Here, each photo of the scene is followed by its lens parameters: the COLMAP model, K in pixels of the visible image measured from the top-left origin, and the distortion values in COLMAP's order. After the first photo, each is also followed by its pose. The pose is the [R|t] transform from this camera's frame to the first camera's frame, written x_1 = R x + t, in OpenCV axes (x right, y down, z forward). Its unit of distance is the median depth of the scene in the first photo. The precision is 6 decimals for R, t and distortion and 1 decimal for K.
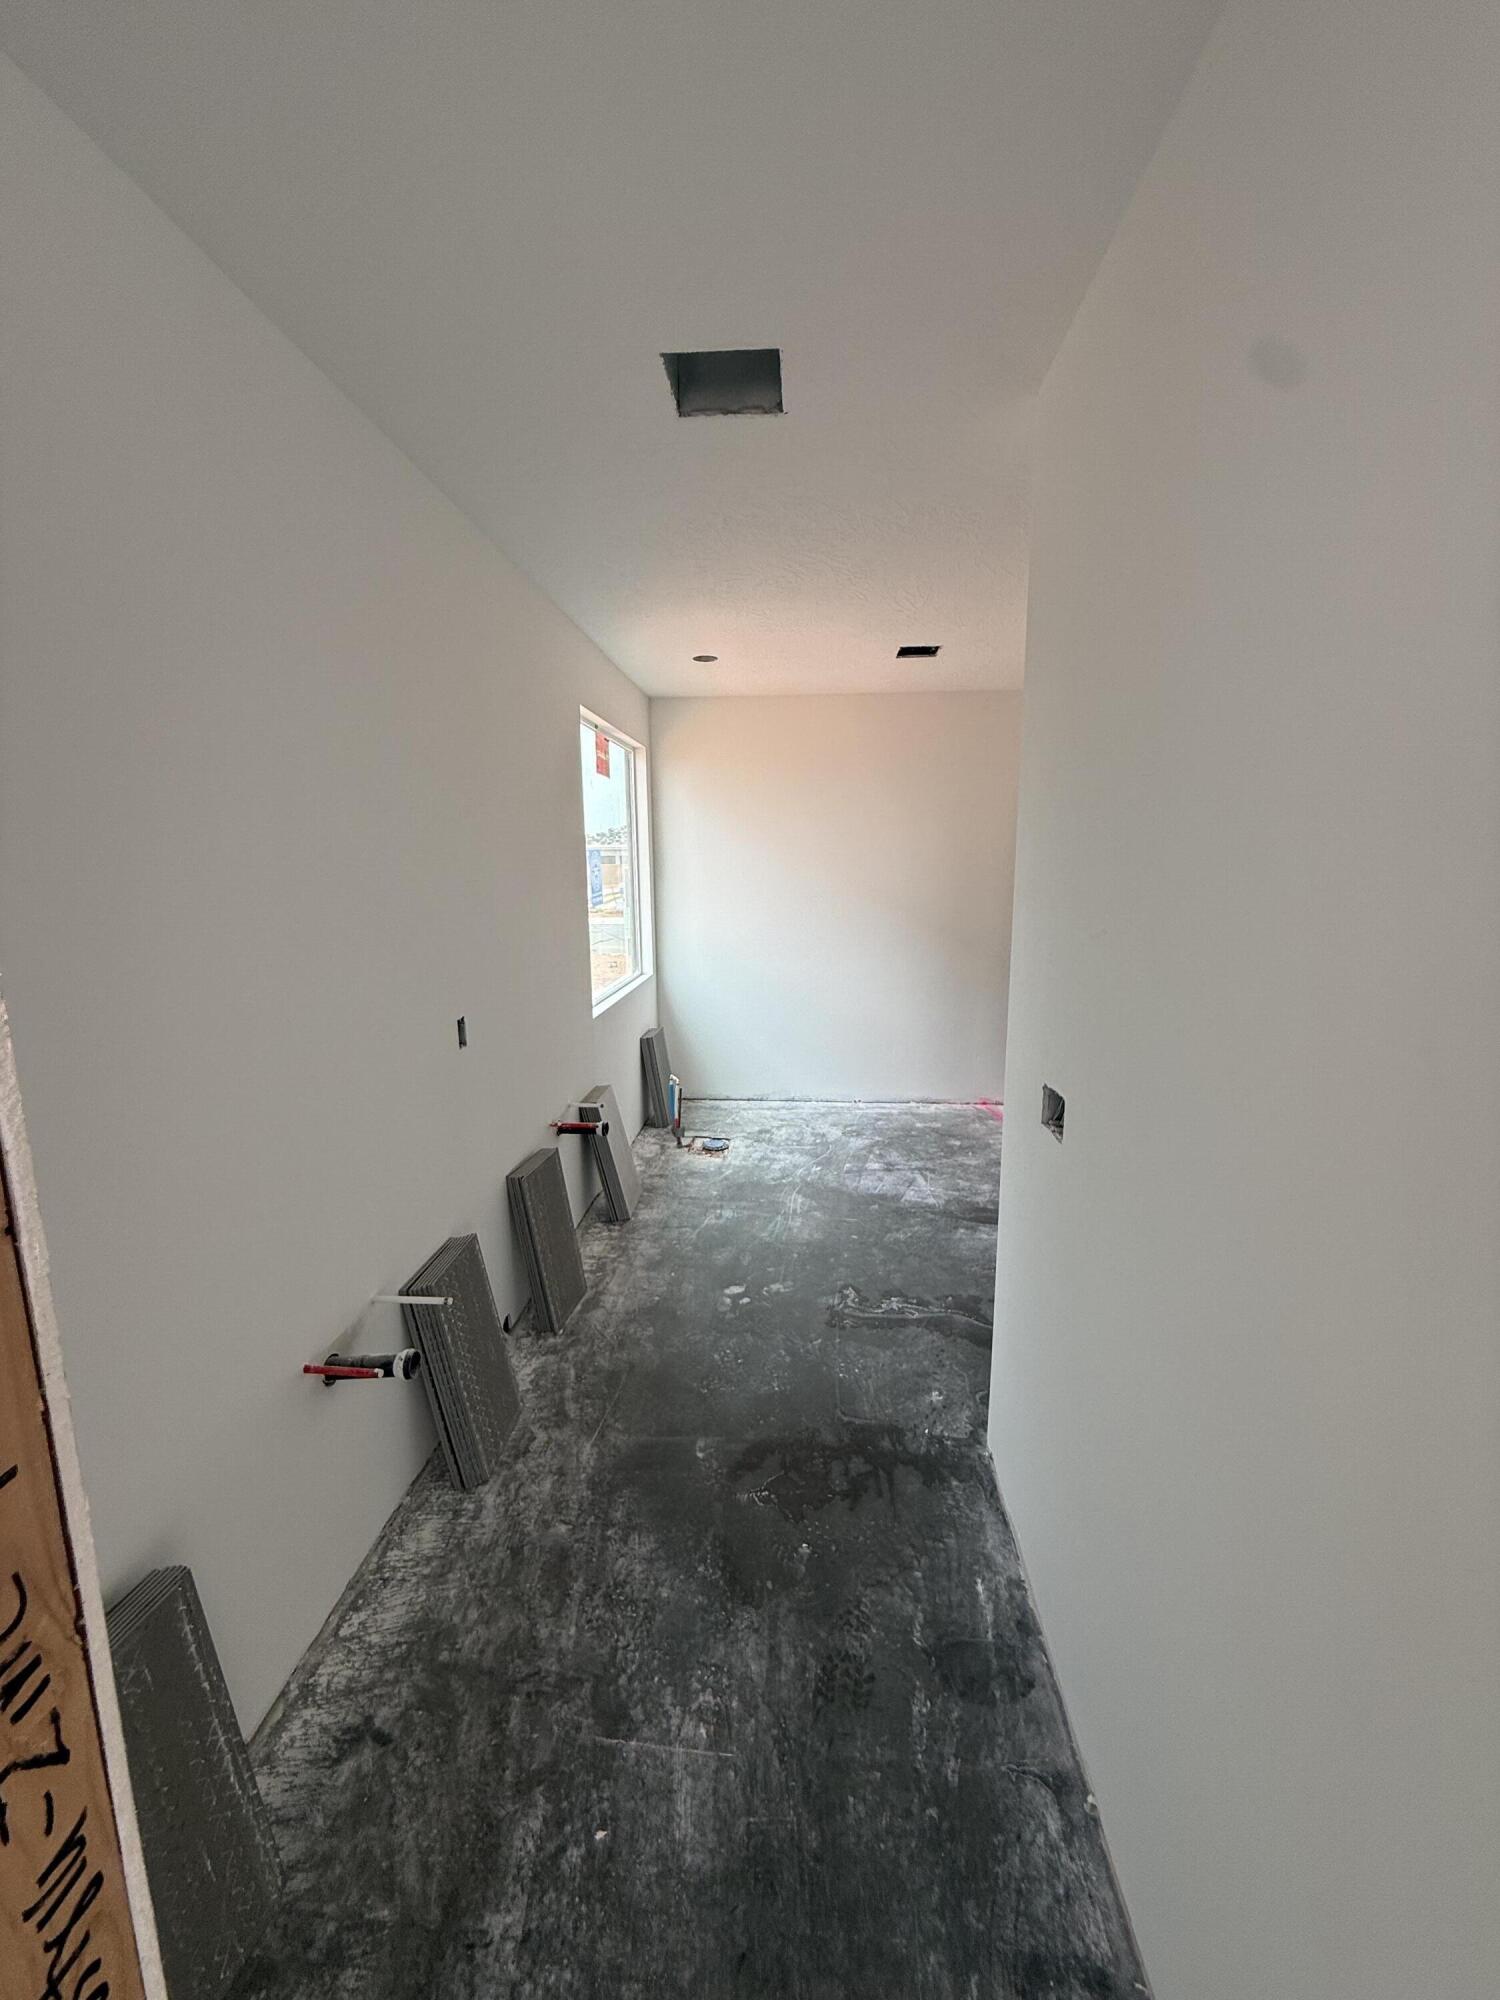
lens RADIAL K [[792.8, 0, 750.3], [0, 792.8, 994.4], [0, 0, 1]] dist [0.000098, 0.000139]
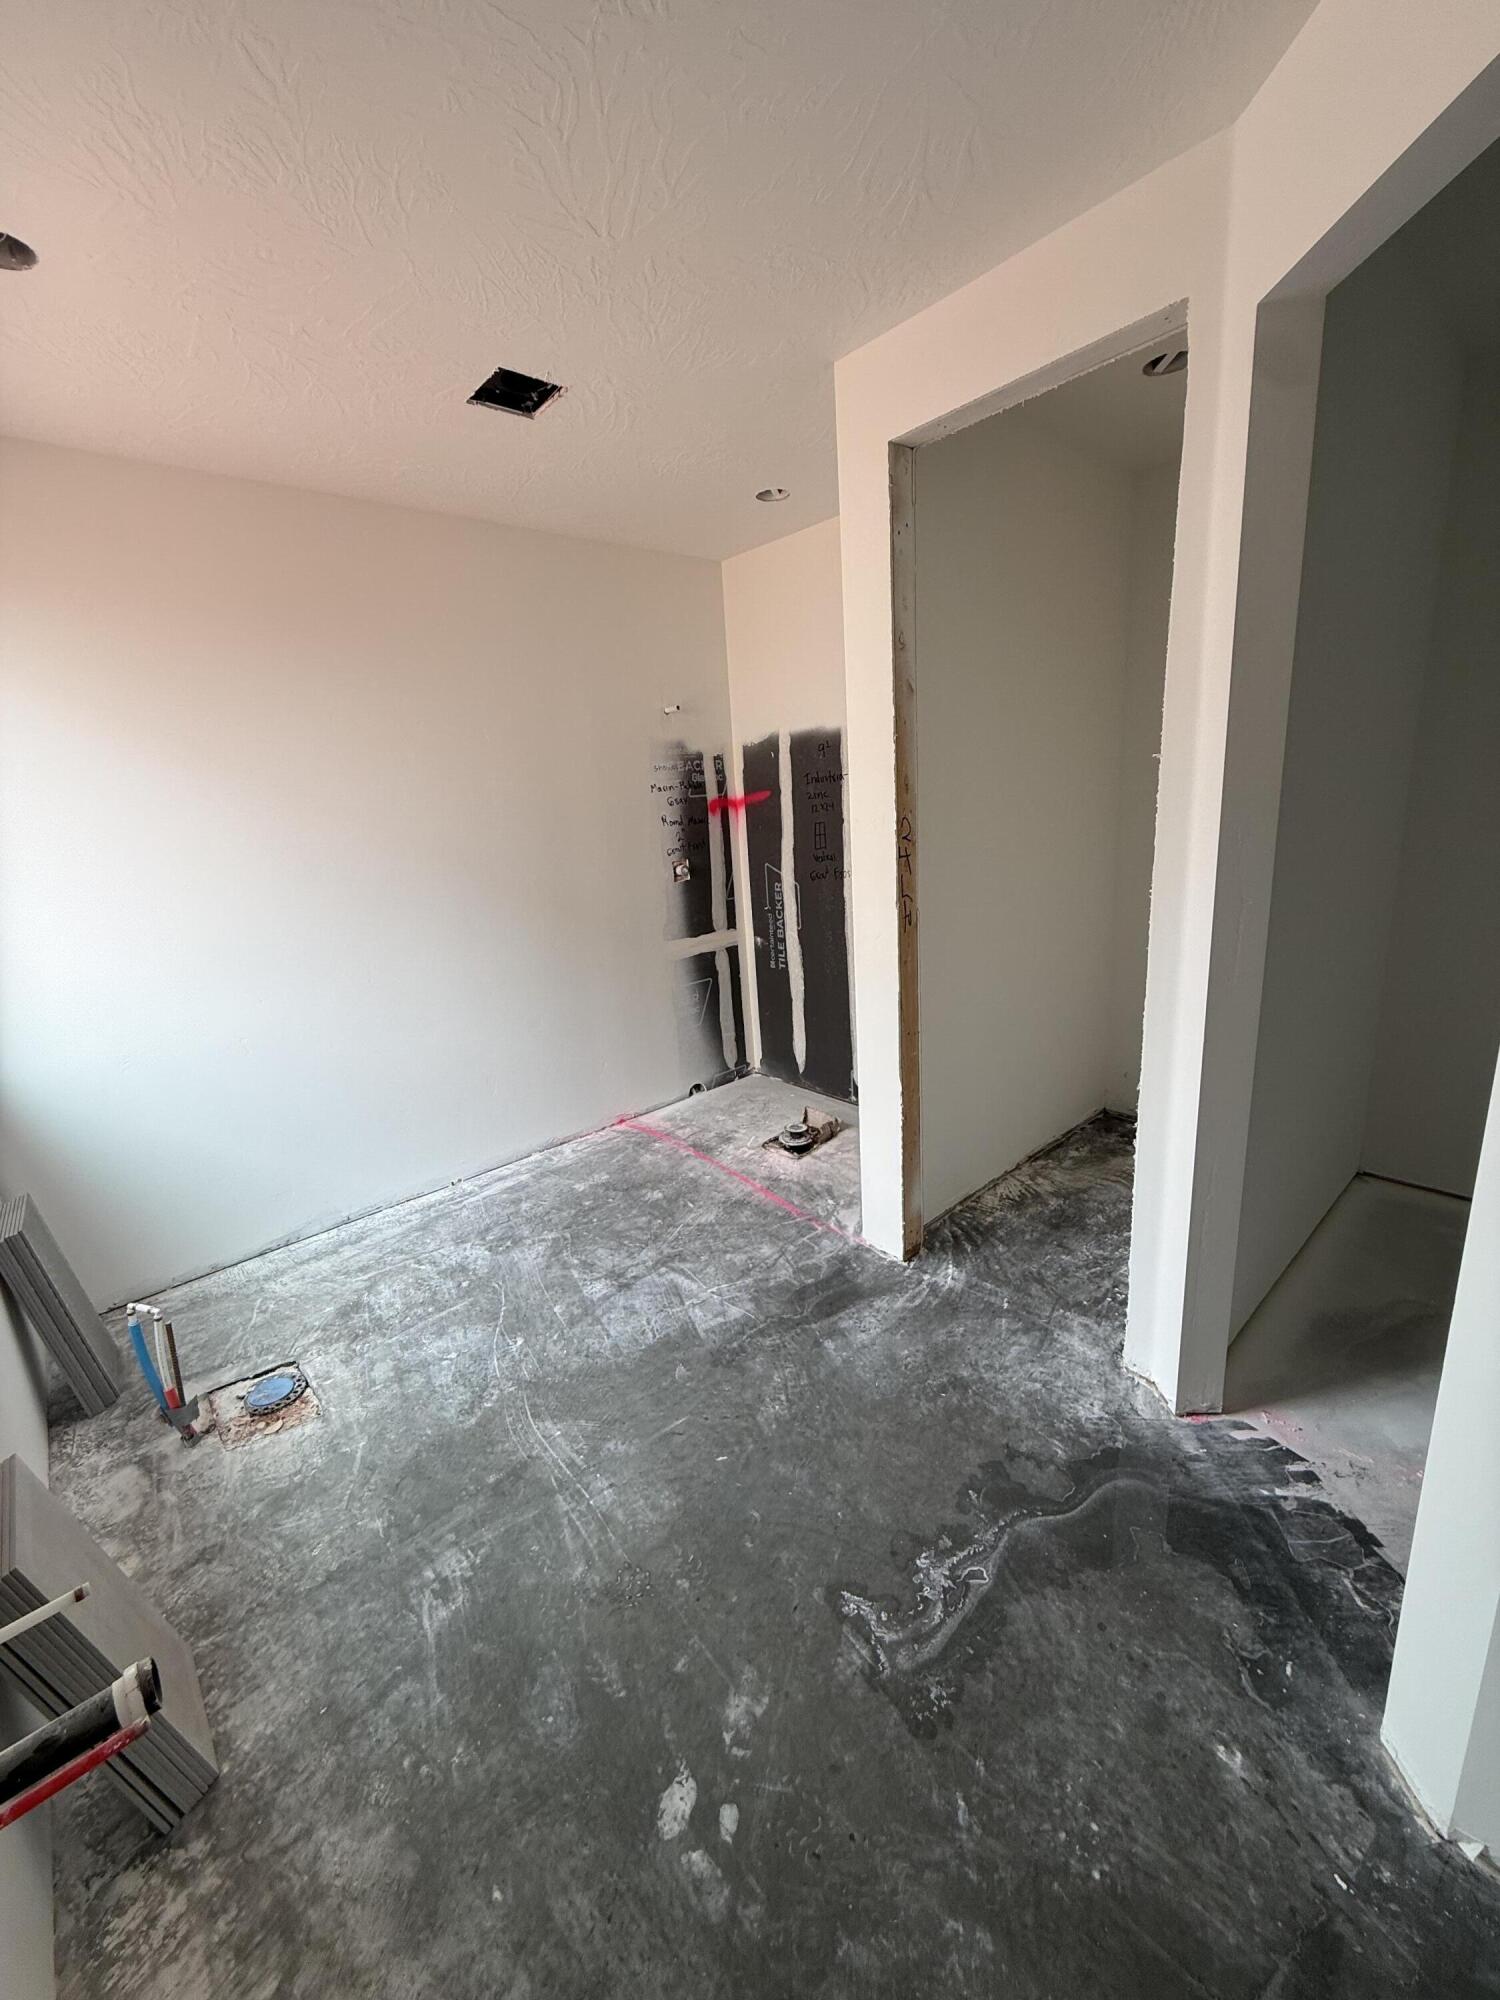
lens RADIAL K [[792.8, 0, 750.3], [0, 792.8, 994.4], [0, 0, 1]] dist [0.000098, 0.000139]
pose [[0.693802, -0.212915, 0.687972, -0.131539], [0.180711, 0.976204, 0.119874, -0.056285], [-0.697124, 0.041155, 0.715768, 0.465579]]
